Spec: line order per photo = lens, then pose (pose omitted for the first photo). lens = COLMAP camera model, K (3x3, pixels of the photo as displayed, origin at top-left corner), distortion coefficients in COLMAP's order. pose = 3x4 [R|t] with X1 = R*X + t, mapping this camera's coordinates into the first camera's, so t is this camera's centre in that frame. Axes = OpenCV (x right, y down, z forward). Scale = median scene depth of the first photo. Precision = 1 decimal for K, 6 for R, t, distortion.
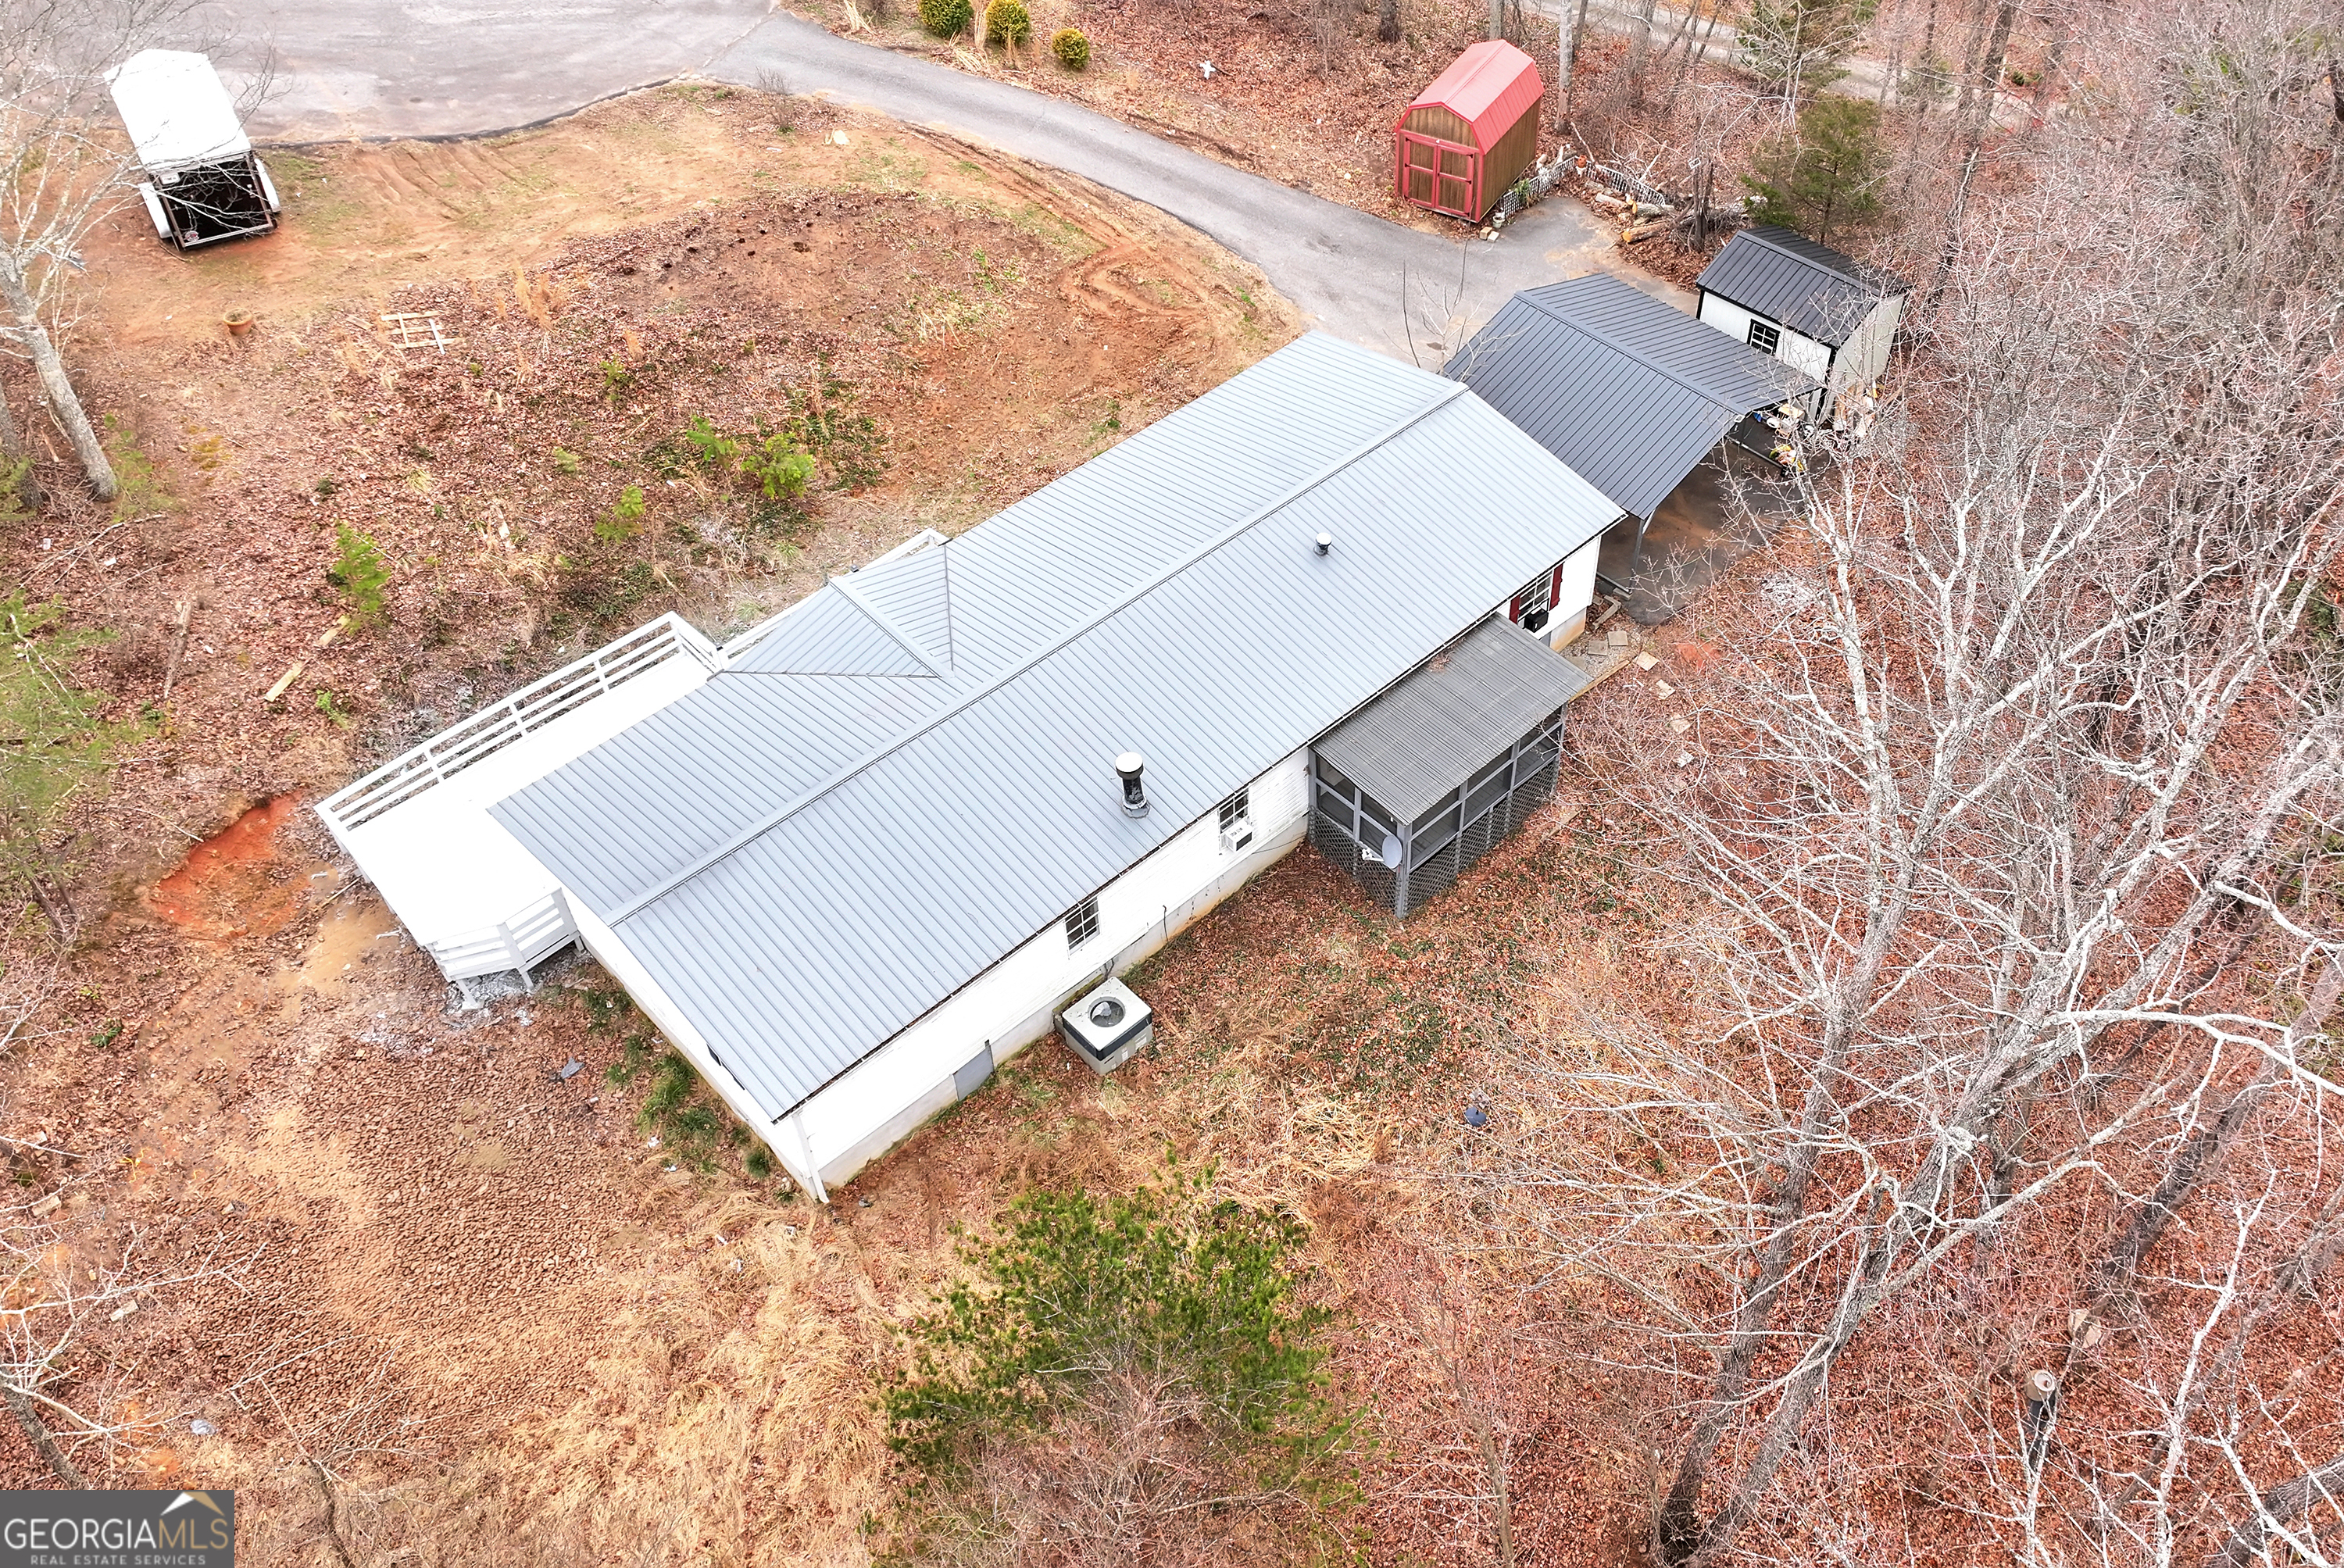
lens RADIAL K [[1963.7, 0, 1303.1], [0, 1963.7, 787.2], [0, 0, 1]] dist [-0.000077, -0.009239]
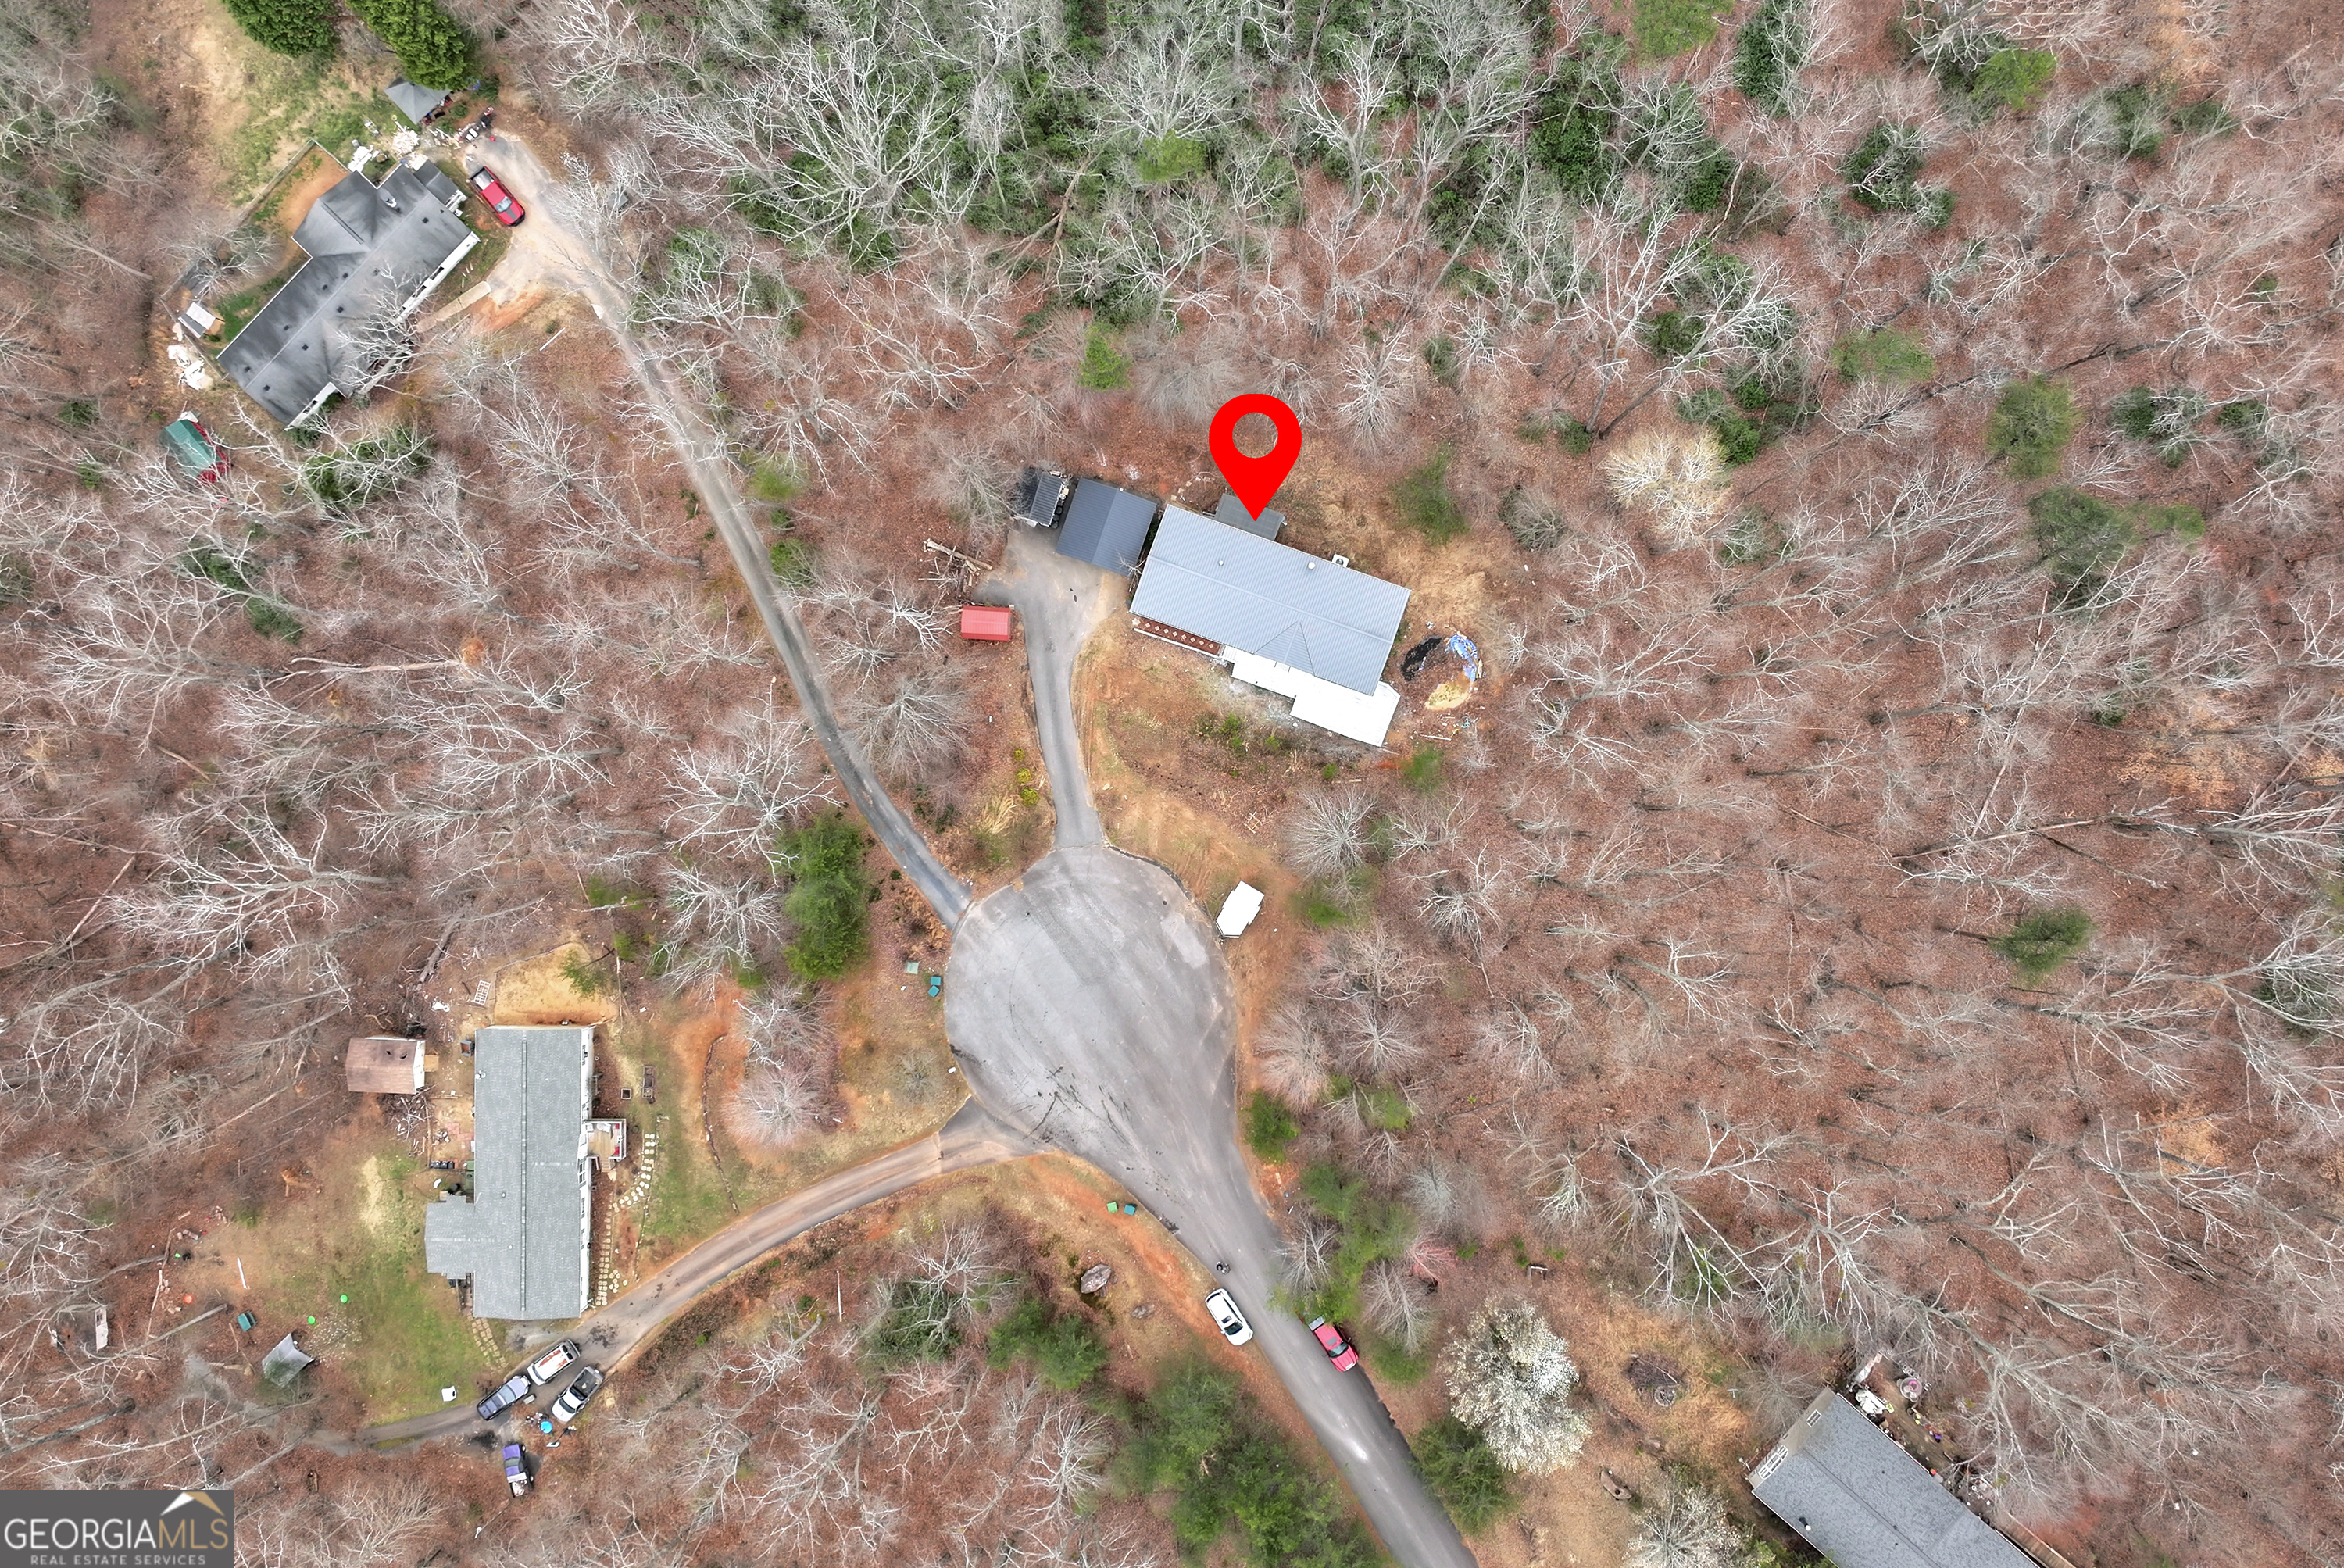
lens RADIAL K [[1951.0, 0, 1178.5], [0, 1951.0, 761.5], [0, 0, 1]] dist [0.011510, -0.003249]
pose [[-0.436999, -0.898658, 0.038013, -0.405559], [0.673194, -0.298747, 0.676431, -2.603777], [-0.596524, 0.321190, 0.735524, -1.534989]]
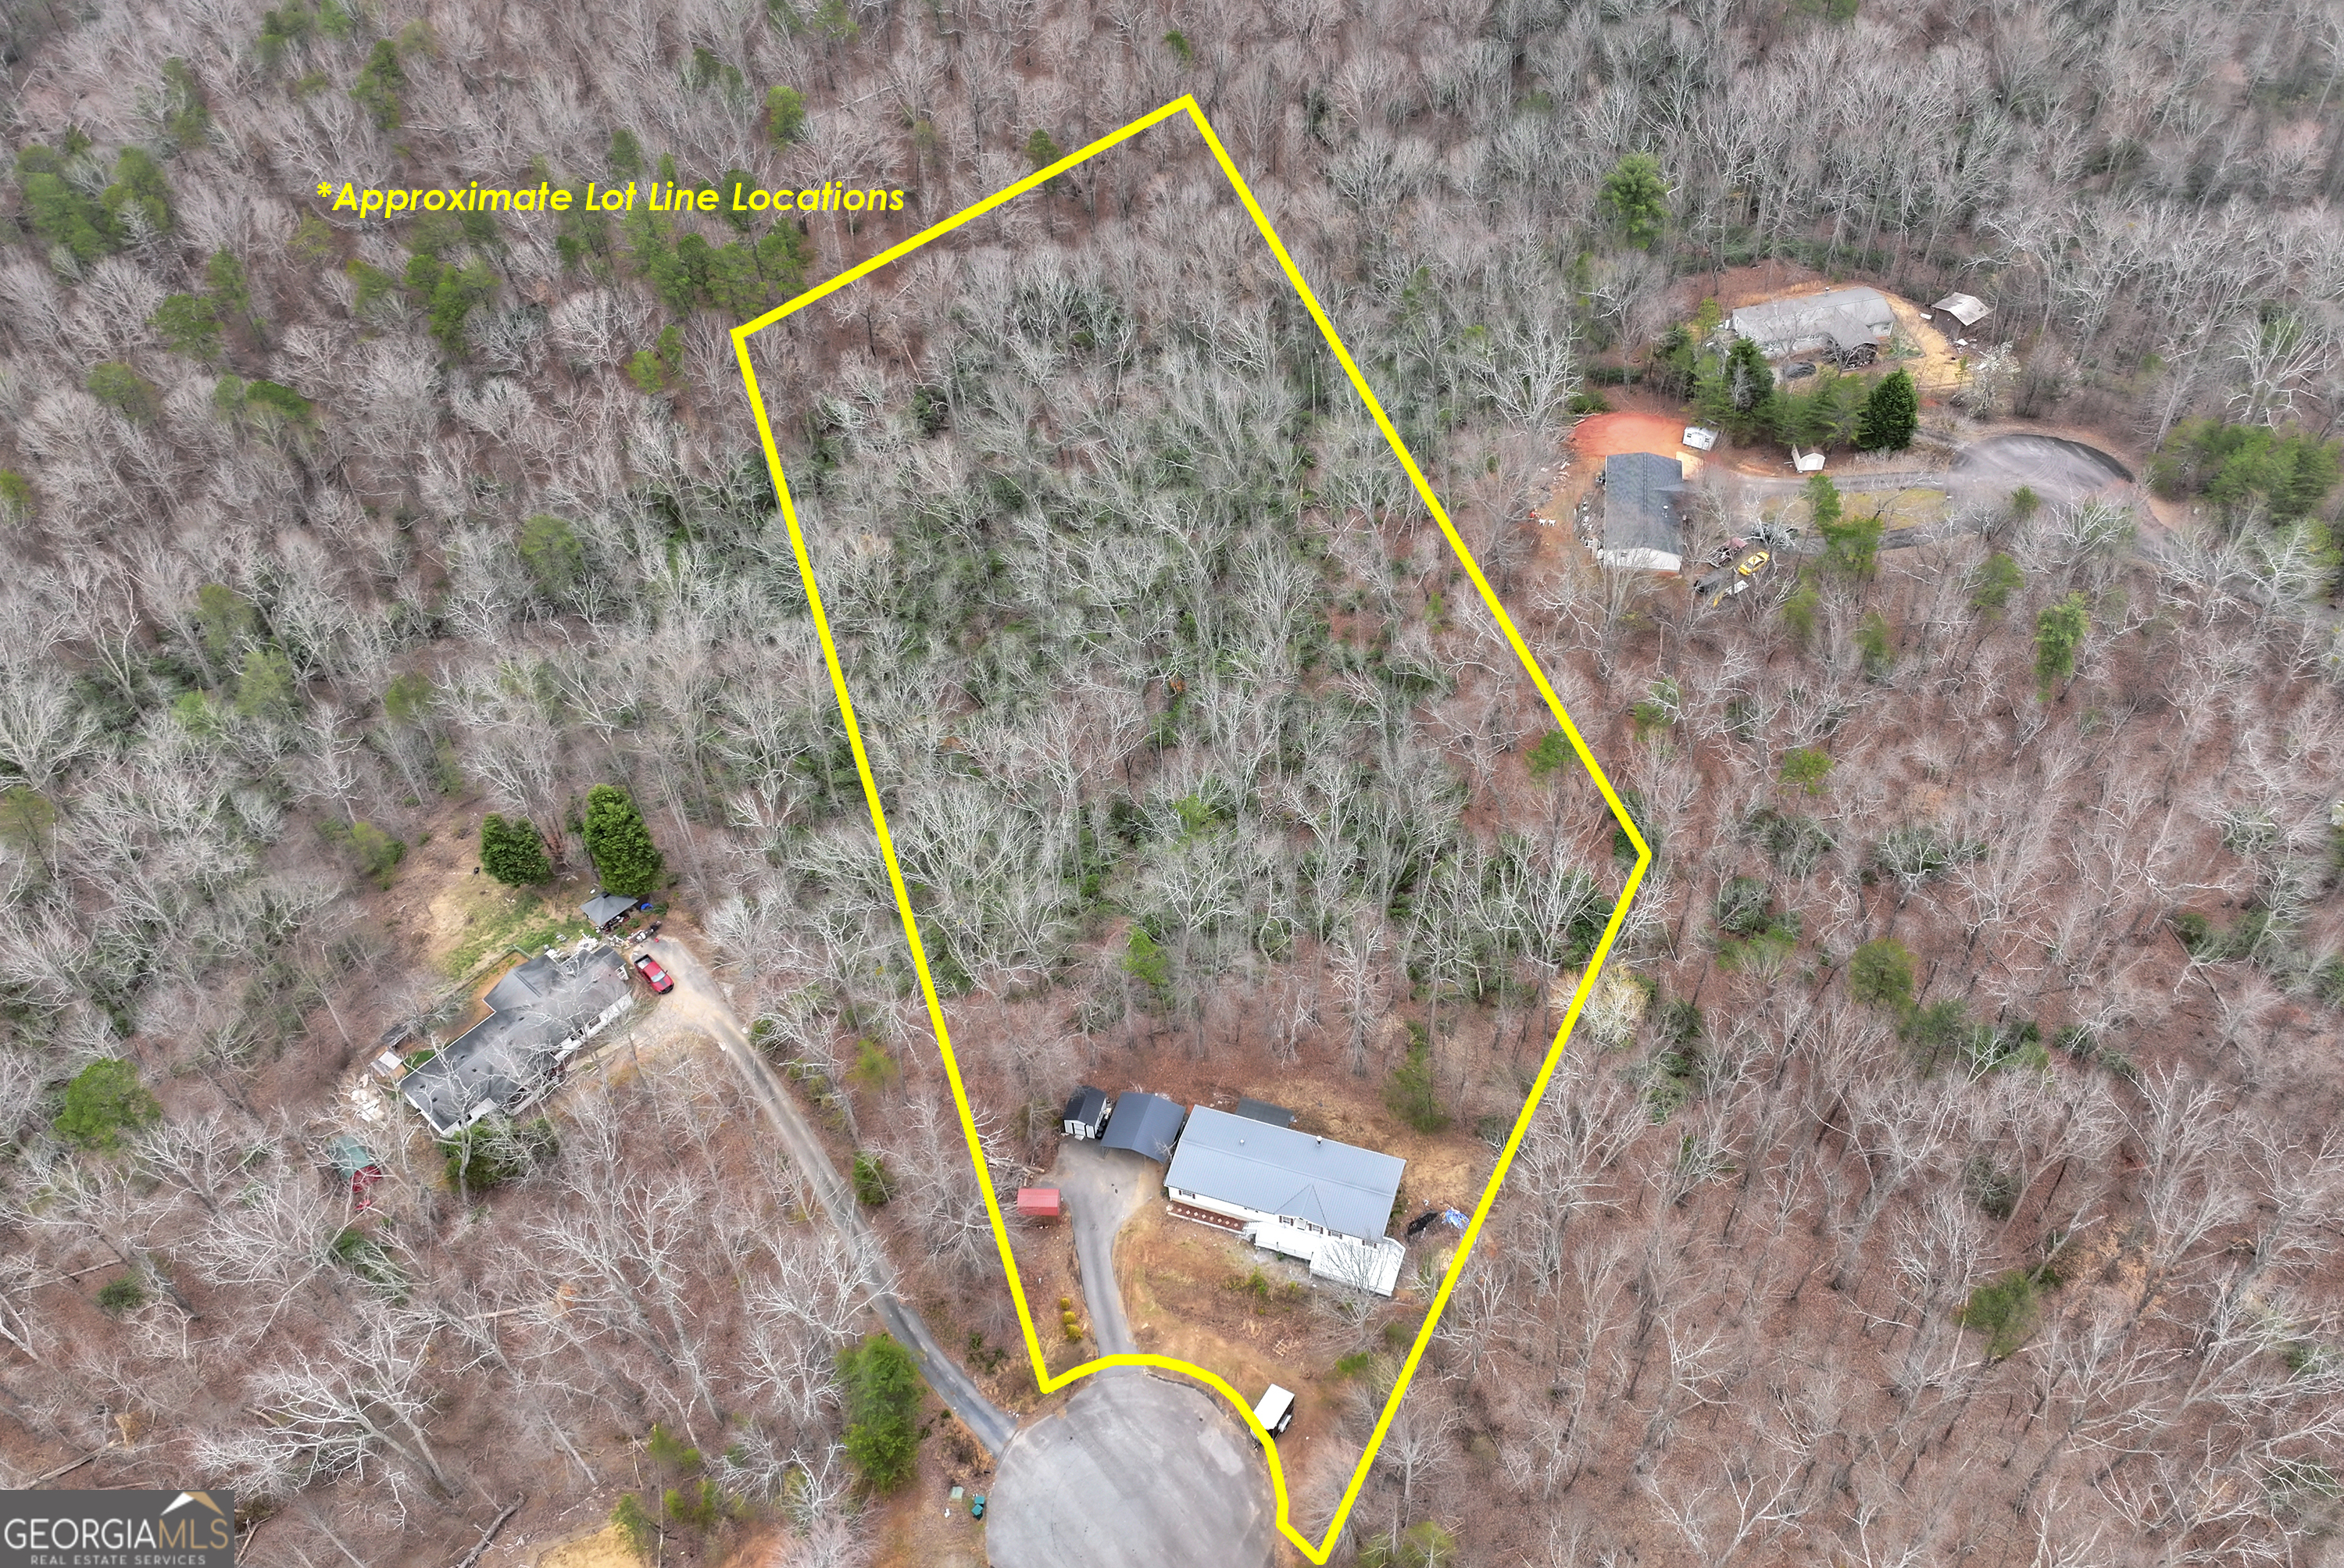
lens RADIAL K [[1951.0, 0, 1178.5], [0, 1951.0, 761.5], [0, 0, 1]] dist [0.011510, -0.003249]
pose [[-0.450725, -0.636557, 0.625813, -1.962088], [0.668927, 0.223365, 0.708975, -3.247102], [-0.591088, 0.738176, 0.325134, -0.974488]]
